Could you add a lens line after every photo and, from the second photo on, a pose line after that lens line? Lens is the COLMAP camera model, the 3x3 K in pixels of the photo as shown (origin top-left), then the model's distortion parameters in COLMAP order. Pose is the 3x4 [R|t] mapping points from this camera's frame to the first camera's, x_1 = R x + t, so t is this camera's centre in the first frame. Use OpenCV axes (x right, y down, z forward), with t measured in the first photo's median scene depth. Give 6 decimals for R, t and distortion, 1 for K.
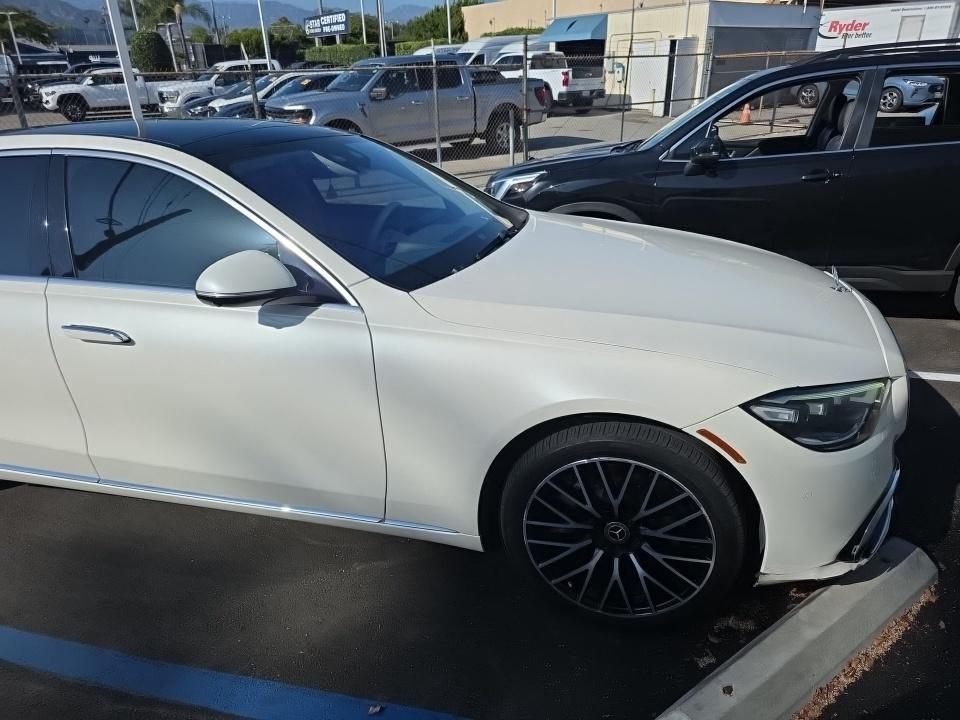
lens RADIAL K [[638.1, 0, 475.5], [0, 638.1, 368.3], [0, 0, 1]] dist [0.023137, -0.018869]
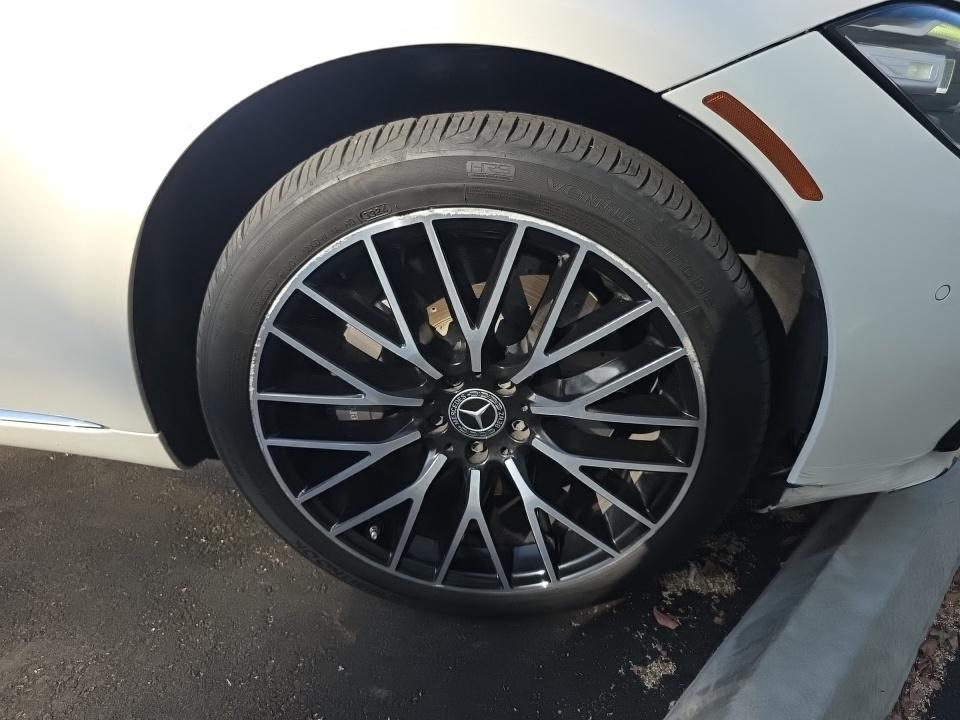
lens RADIAL K [[638.1, 0, 481.7], [0, 638.1, 359.8], [0, 0, 1]] dist [0.023137, -0.018869]
pose [[0.978111, -0.012354, 0.207719, 0.137061], [-0.011766, 0.993355, 0.114485, 0.174244], [-0.207753, -0.114424, 0.971466, 0.593881]]
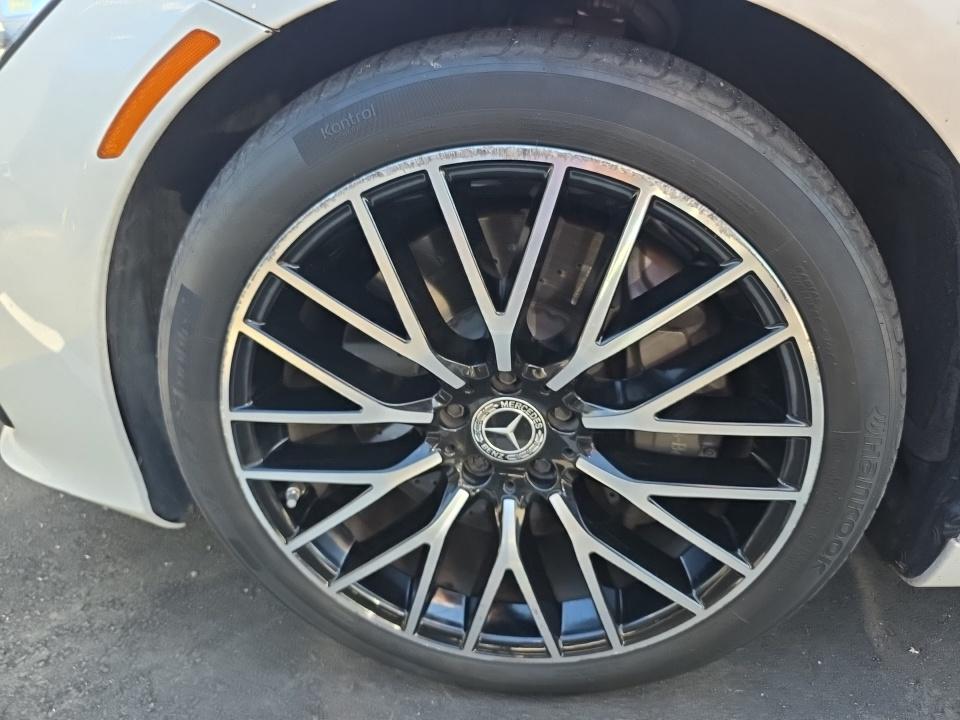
lens RADIAL K [[528.6, 0, 481.4], [0, 528.6, 325.1], [0, 0, 1]] dist [-0.021329, -0.001970]
pose [[0.985029, -0.027682, 0.170154, 0.163105], [0.029408, 0.999538, -0.007630, 0.206198], [-0.169864, 0.012520, 0.985388, 0.736033]]
